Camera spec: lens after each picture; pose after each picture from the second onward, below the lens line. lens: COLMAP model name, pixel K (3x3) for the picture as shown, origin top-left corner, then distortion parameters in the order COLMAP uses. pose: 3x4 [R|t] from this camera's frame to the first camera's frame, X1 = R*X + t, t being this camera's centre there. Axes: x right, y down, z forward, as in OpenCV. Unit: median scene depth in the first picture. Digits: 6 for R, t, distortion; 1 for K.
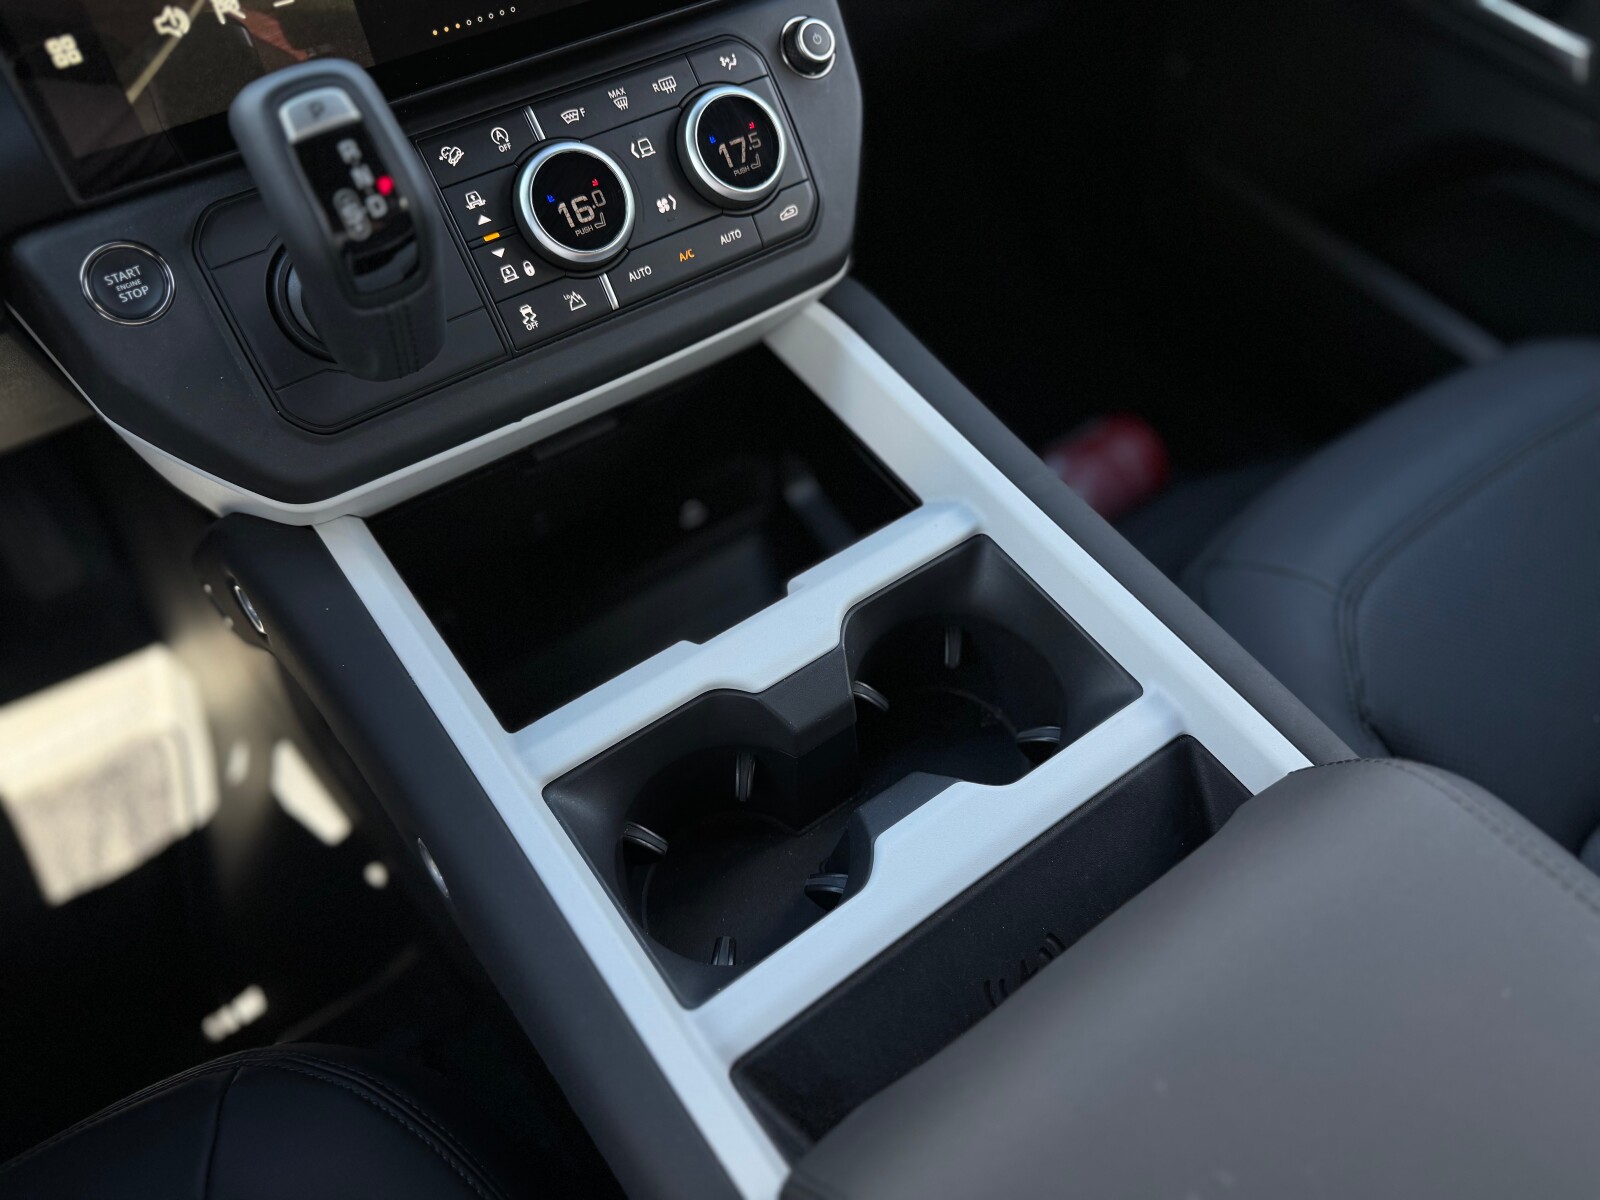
lens RADIAL K [[1156.0, 0, 800.0], [0, 1156.0, 600.0], [0, 0, 1]] dist [0.004626, -0.026647]
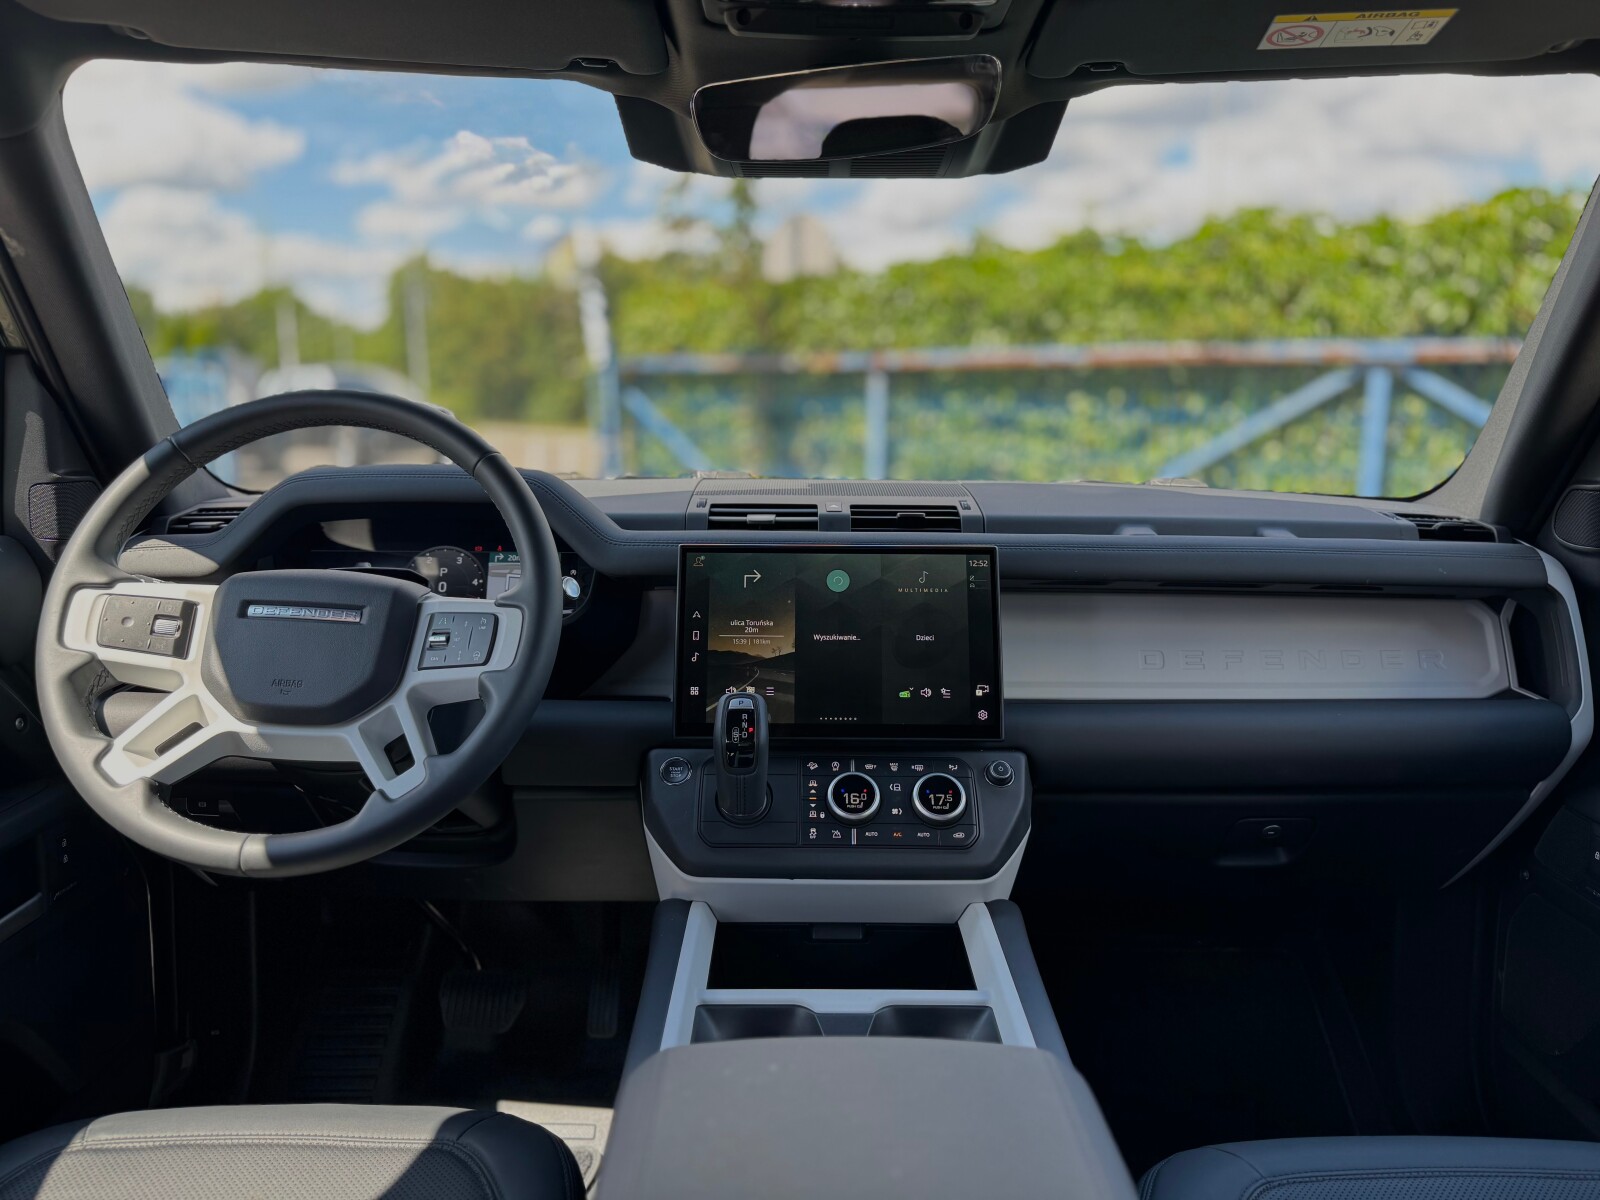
lens RADIAL K [[1096.6, 0, 784.0], [0, 1096.6, 606.2], [0, 0, 1]] dist [0.131173, -0.208149]
pose [[0.802355, 0.058398, -0.593984, 0.947622], [-0.466115, 0.682891, -0.562491, 0.670017], [0.372778, 0.728182, 0.575141, -0.544325]]
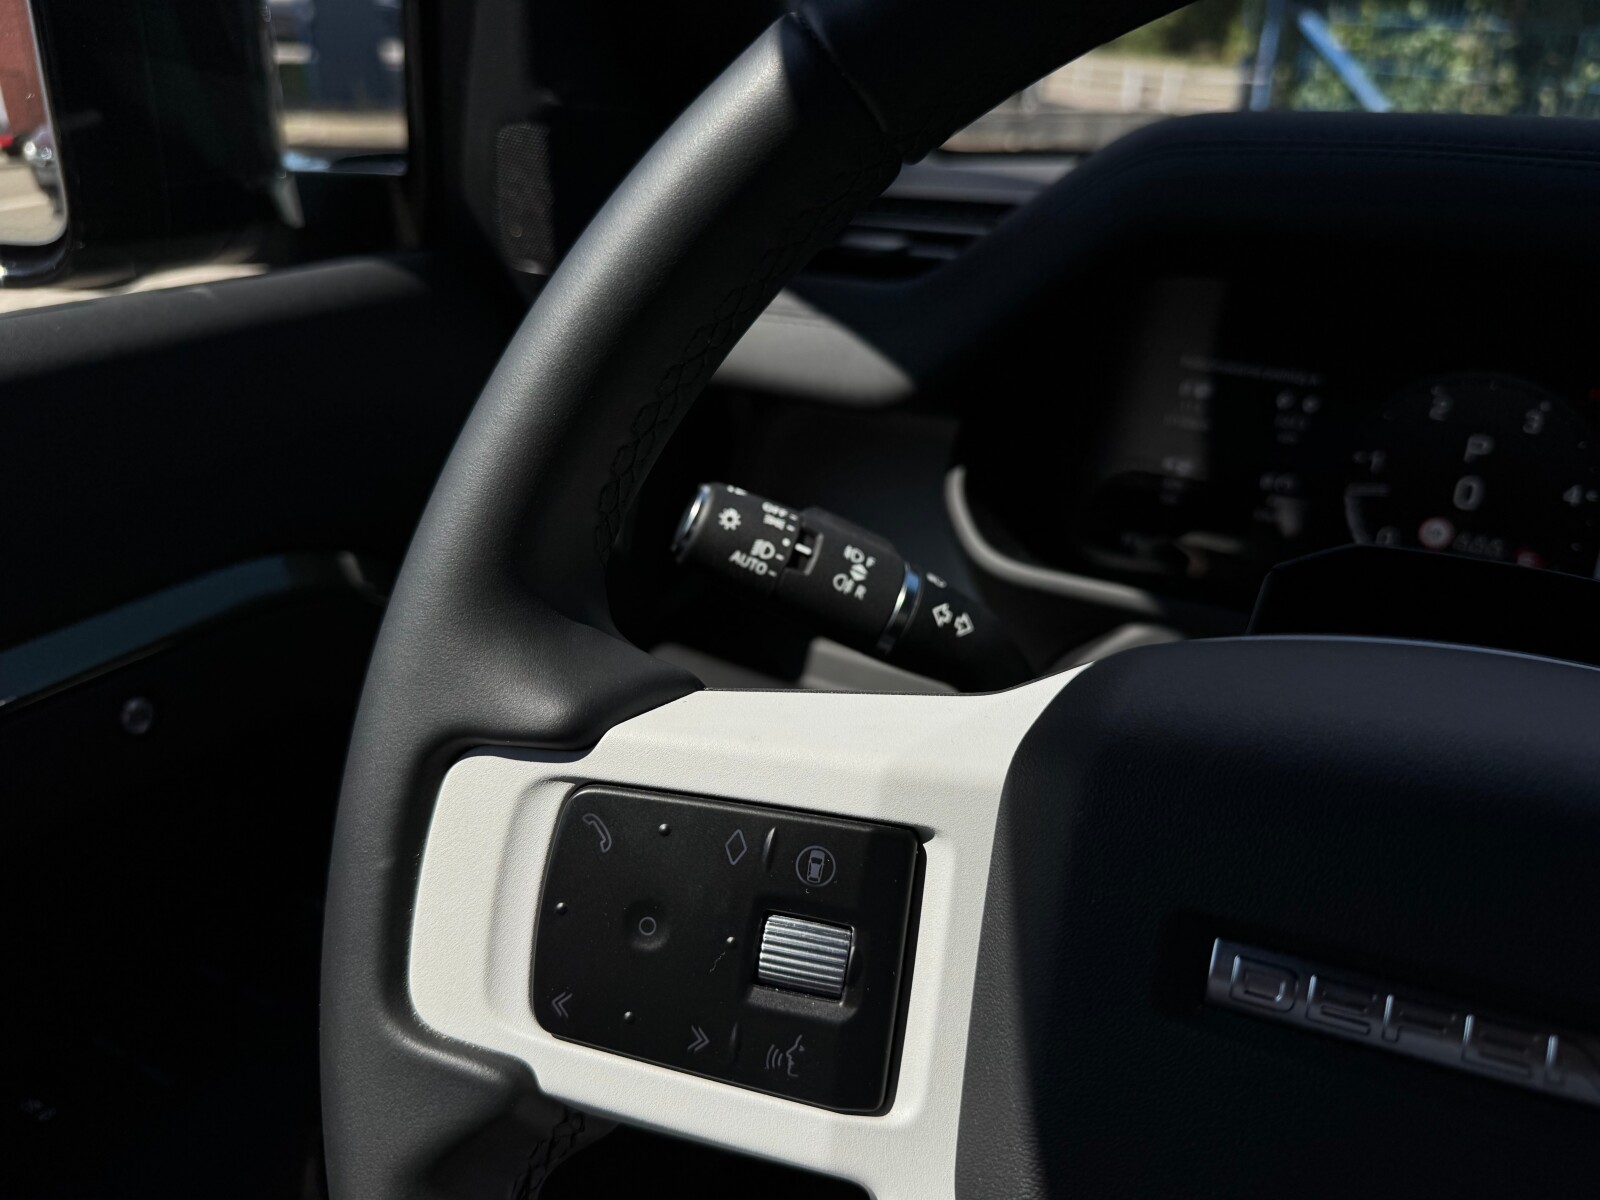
lens RADIAL K [[1156.0, 0, 800.0], [0, 1156.0, 600.0], [0, 0, 1]] dist [0.004626, -0.026647]
pose [[0.405082, 0.381260, -0.830993, -0.690765], [-0.678144, 0.734899, 0.006598, 0.029645], [0.613212, 0.560860, 0.556244, -0.130677]]
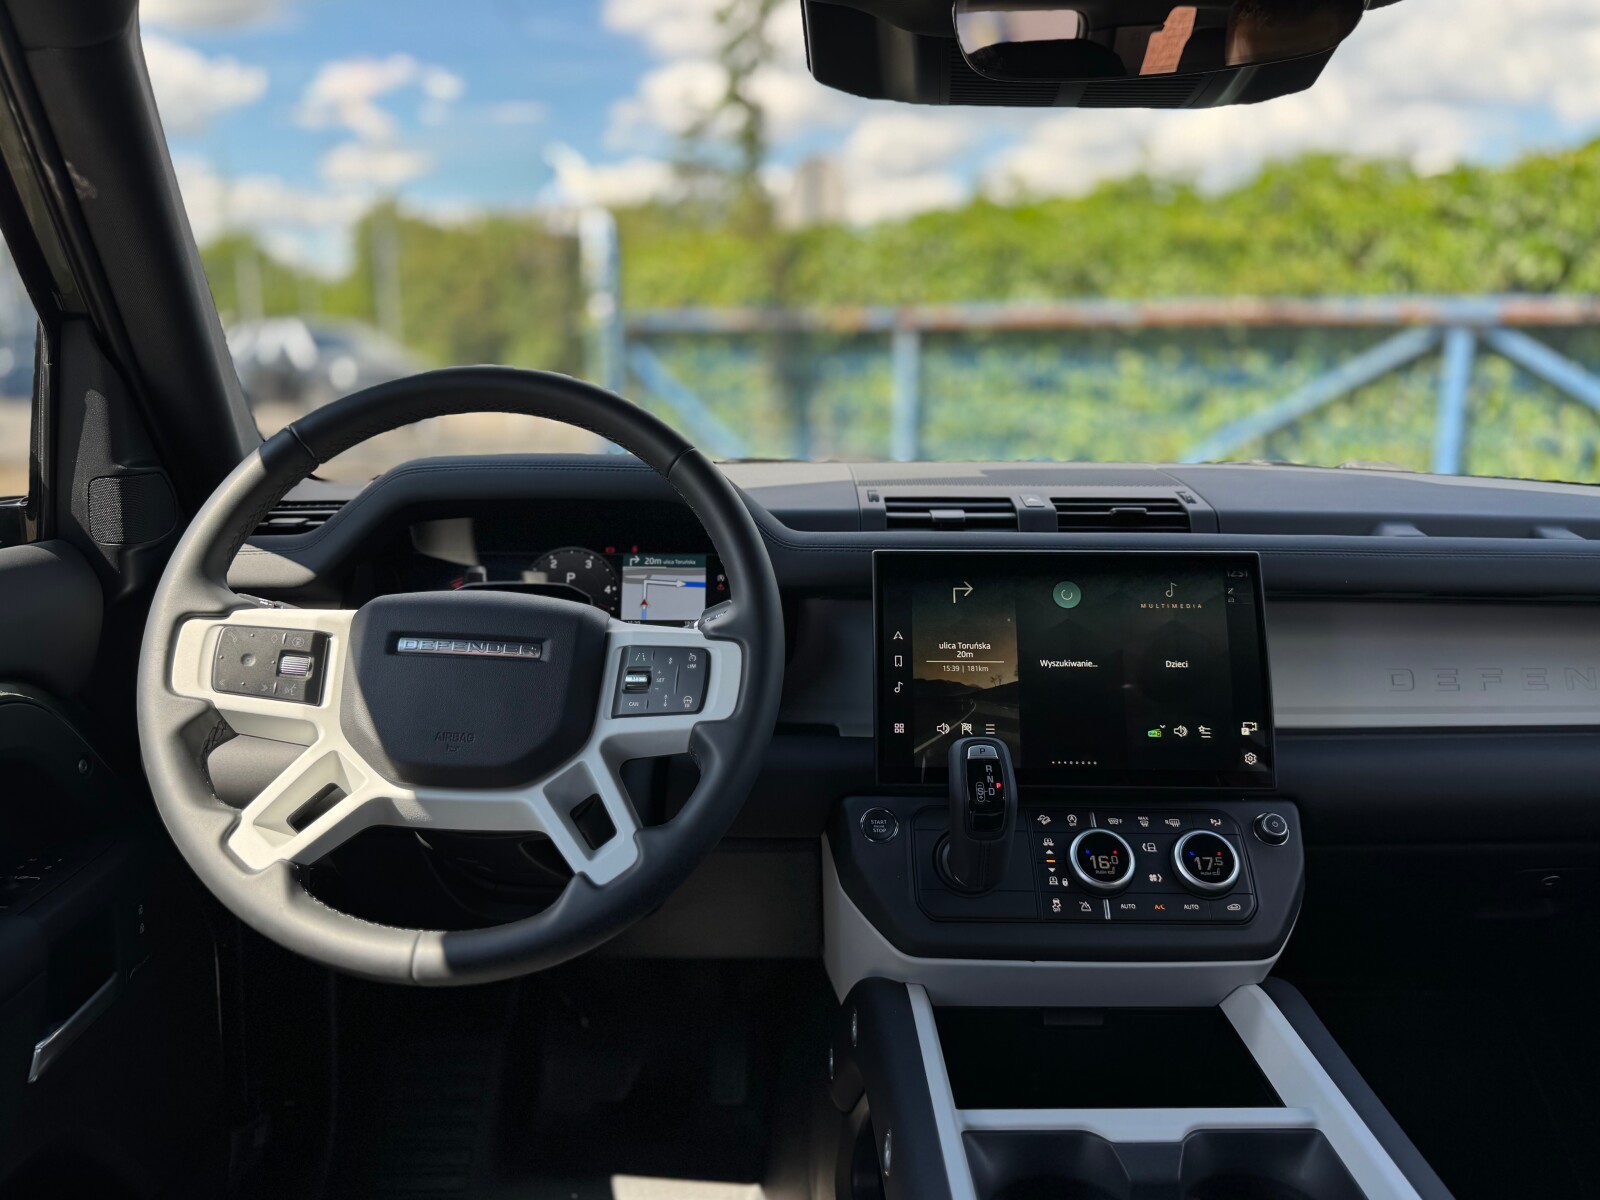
lens RADIAL K [[1156.1, 0, 800.0], [0, 1156.1, 600.0], [0, 0, 1]] dist [0.109600, -0.160142]
pose [[0.810990, 0.071094, -0.580725, 0.472133], [-0.457828, 0.695115, -0.554265, 0.626304], [0.364266, 0.715375, 0.596279, -0.584259]]
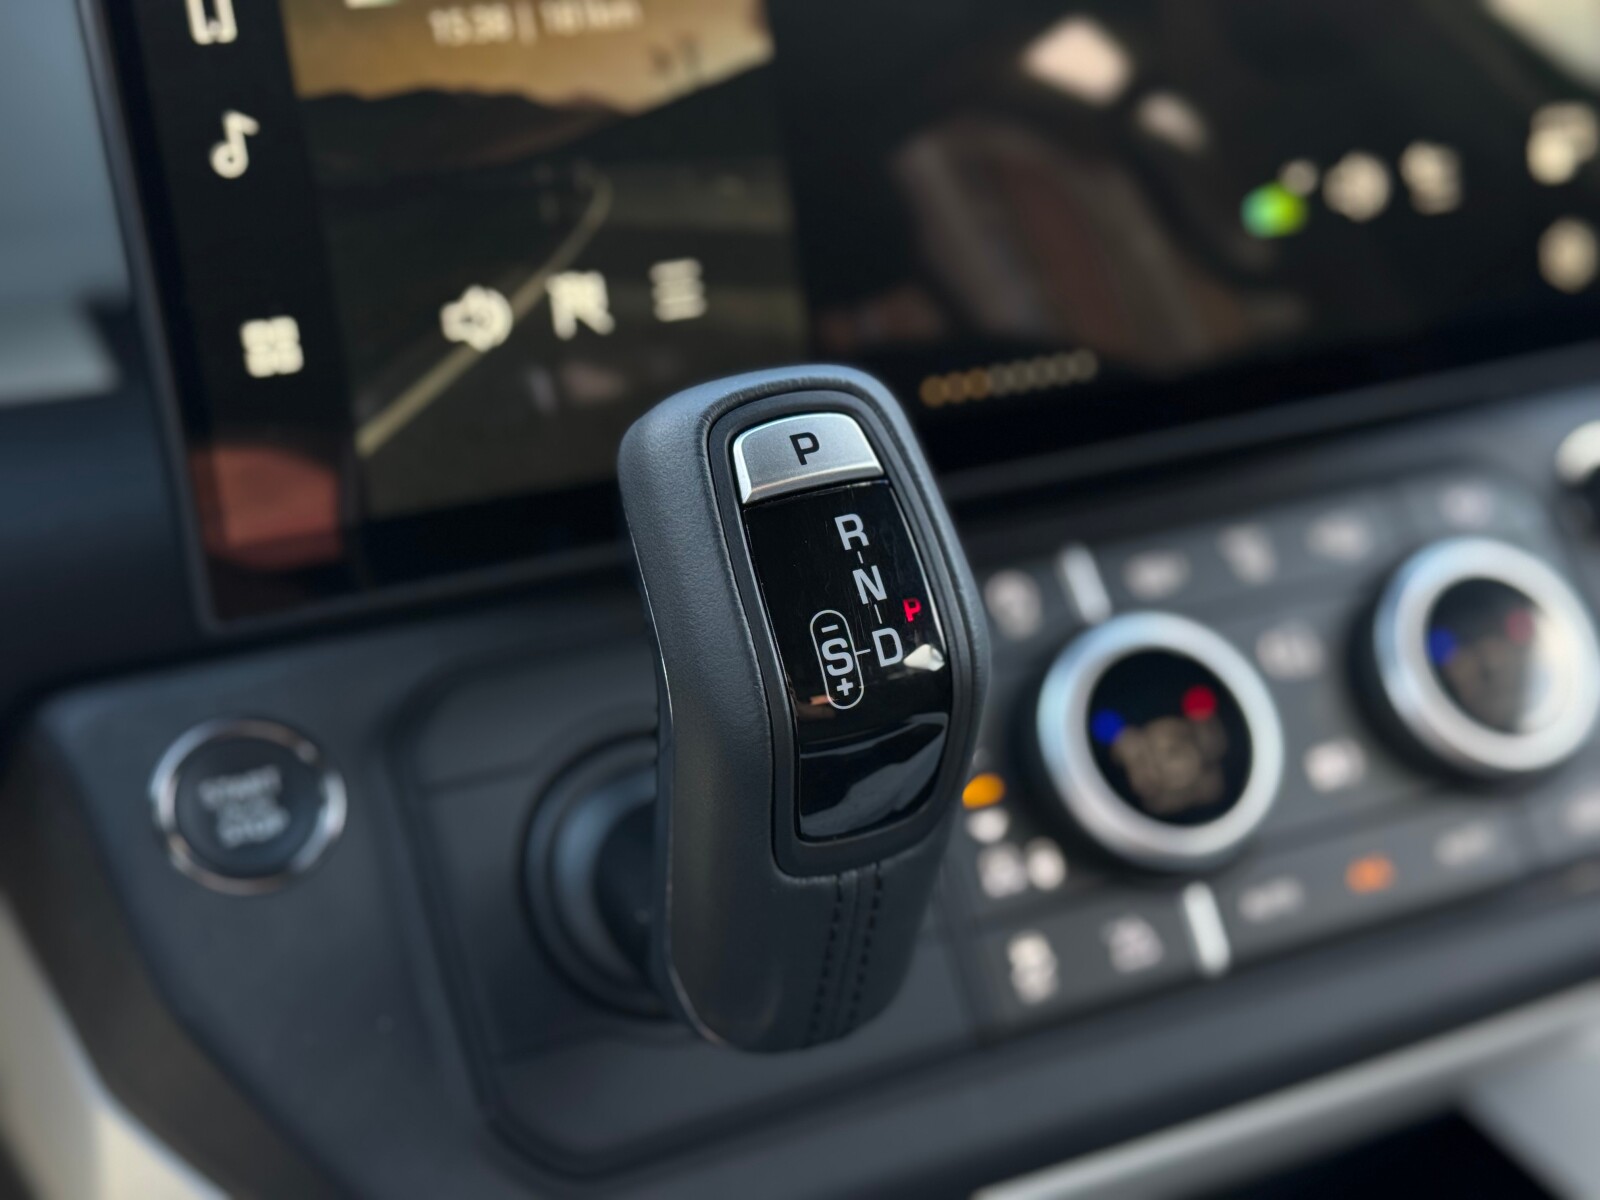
lens RADIAL K [[2293.2, 0, 801.1], [0, 2293.2, 625.6], [0, 0, 1]] dist [0.090725, 0.032307]
pose [[0.983433, 0.061202, -0.170628, -0.180524], [-0.130098, 0.893766, -0.429252, 0.031432], [0.126230, 0.444339, 0.886921, 0.140641]]
